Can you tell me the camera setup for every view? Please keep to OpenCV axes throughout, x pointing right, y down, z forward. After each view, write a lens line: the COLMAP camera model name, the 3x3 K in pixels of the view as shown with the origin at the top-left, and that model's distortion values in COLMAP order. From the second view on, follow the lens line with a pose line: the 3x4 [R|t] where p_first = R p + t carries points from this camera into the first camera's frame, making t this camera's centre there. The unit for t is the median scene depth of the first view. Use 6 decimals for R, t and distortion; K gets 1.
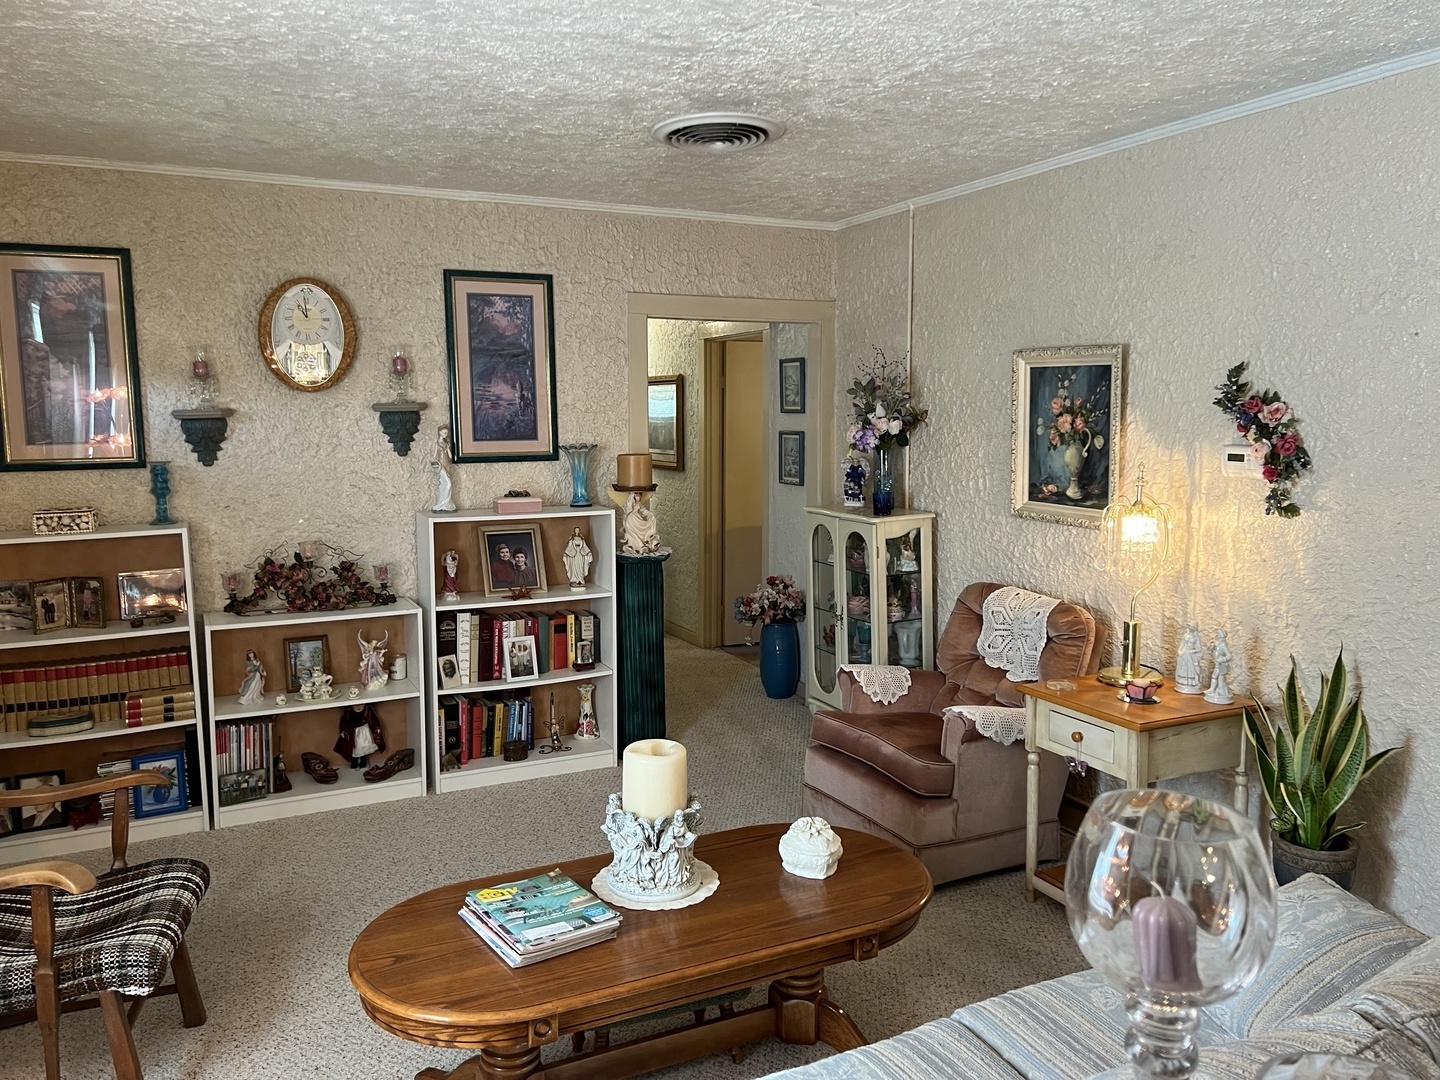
lens RADIAL K [[1087.8, 0, 717.9], [0, 1087.8, 517.0], [0, 0, 1]] dist [0.118499, -0.131107]
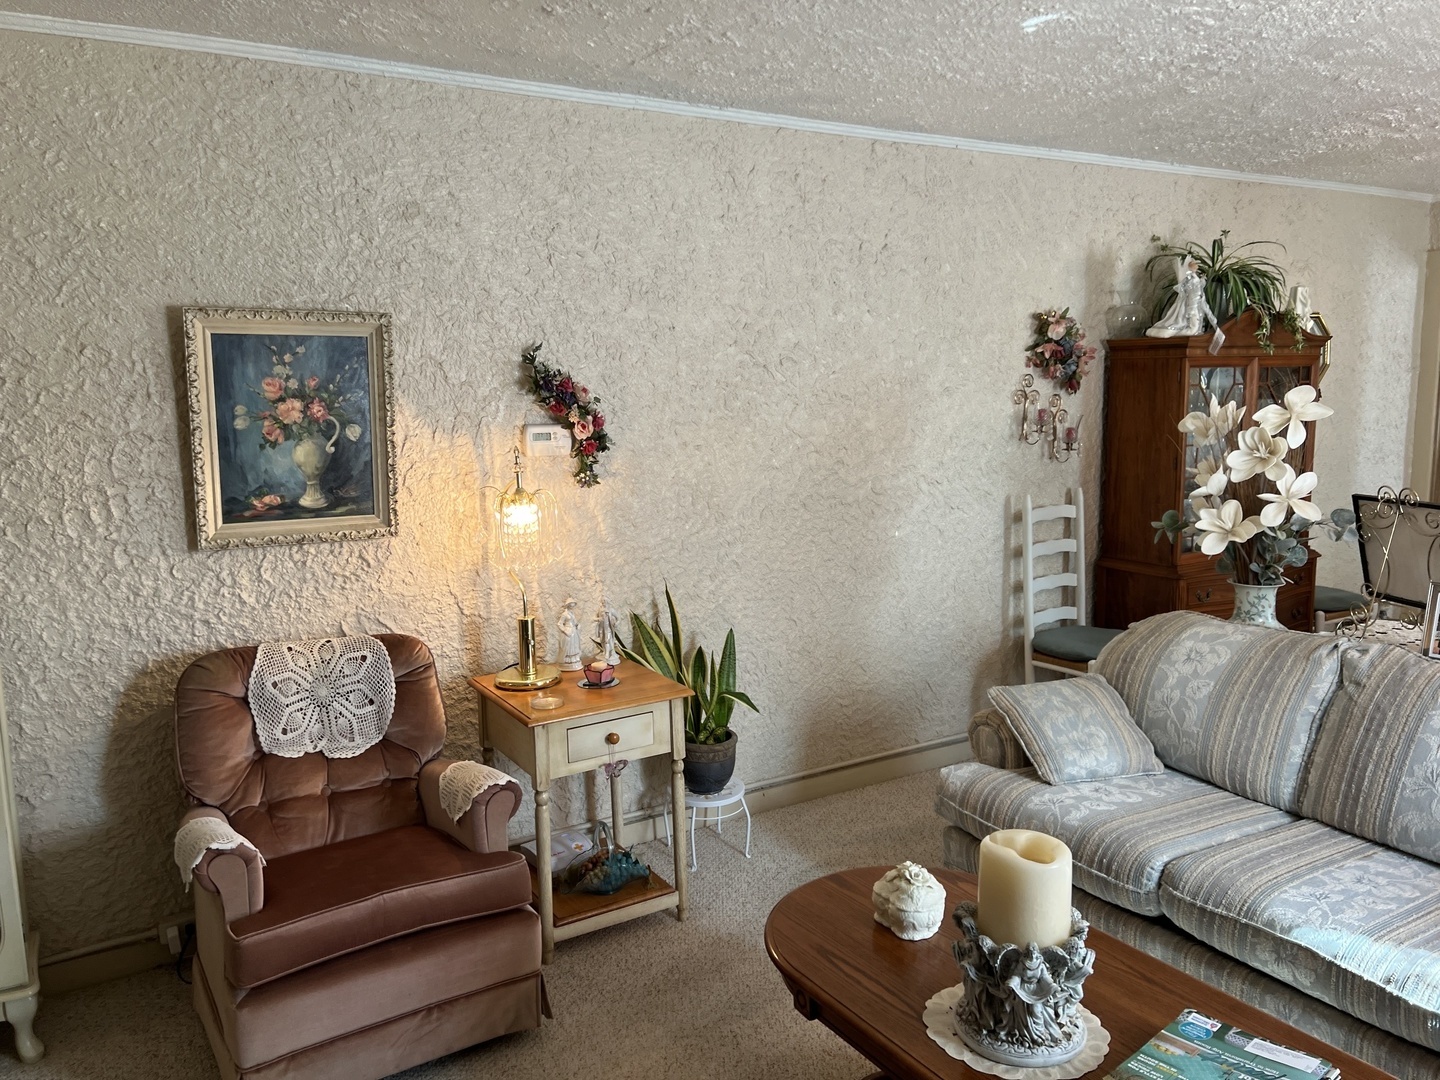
lens RADIAL K [[1075.3, 0, 716.4], [0, 1075.3, 541.0], [0, 0, 1]] dist [0.052405, -0.057436]
pose [[-0.098894, -0.132037, 0.986299, -0.413971], [0.121734, 0.982108, 0.143682, -0.062199], [-0.987624, 0.134276, -0.081051, 0.707873]]
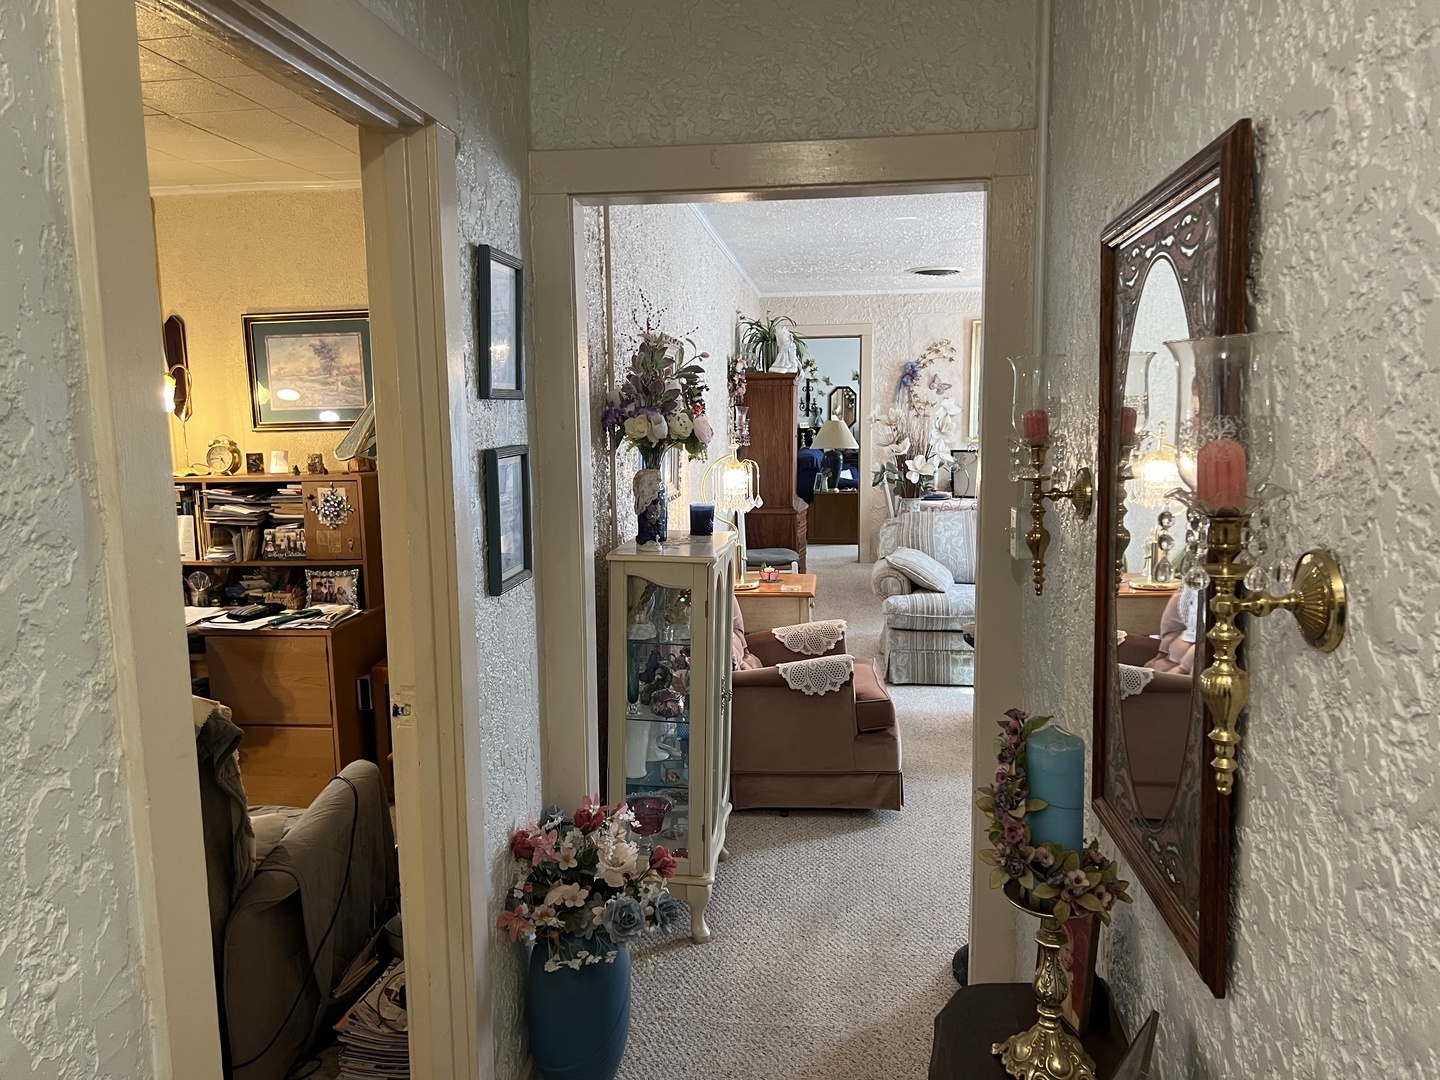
lens RADIAL K [[1075.3, 0, 716.4], [0, 1075.3, 541.0], [0, 0, 1]] dist [0.052405, -0.057436]
pose [[-0.851713, -0.046450, 0.521945, -0.256320], [0.077485, 0.973950, 0.213116, -0.161158], [-0.518248, 0.221957, -0.825927, 1.684602]]
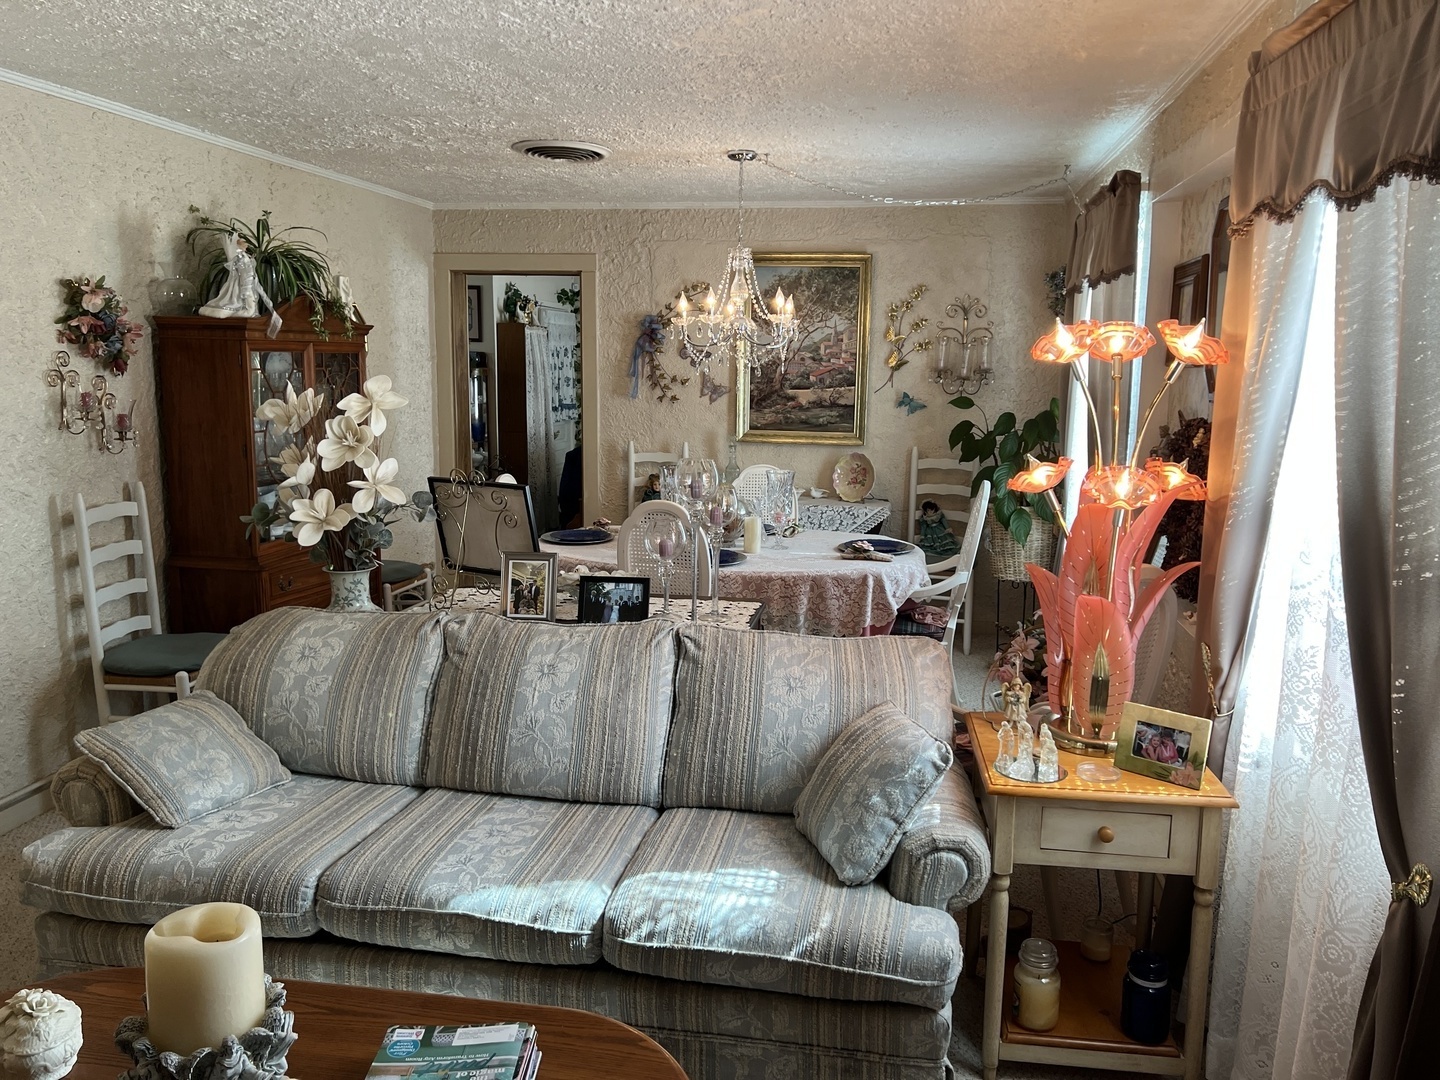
lens RADIAL K [[1075.3, 0, 716.4], [0, 1075.3, 541.0], [0, 0, 1]] dist [0.052405, -0.057436]
pose [[-0.813587, -0.098559, 0.573029, -0.355868], [0.053649, 0.968600, 0.242767, -0.069755], [-0.578963, 0.228254, -0.782753, 0.723171]]
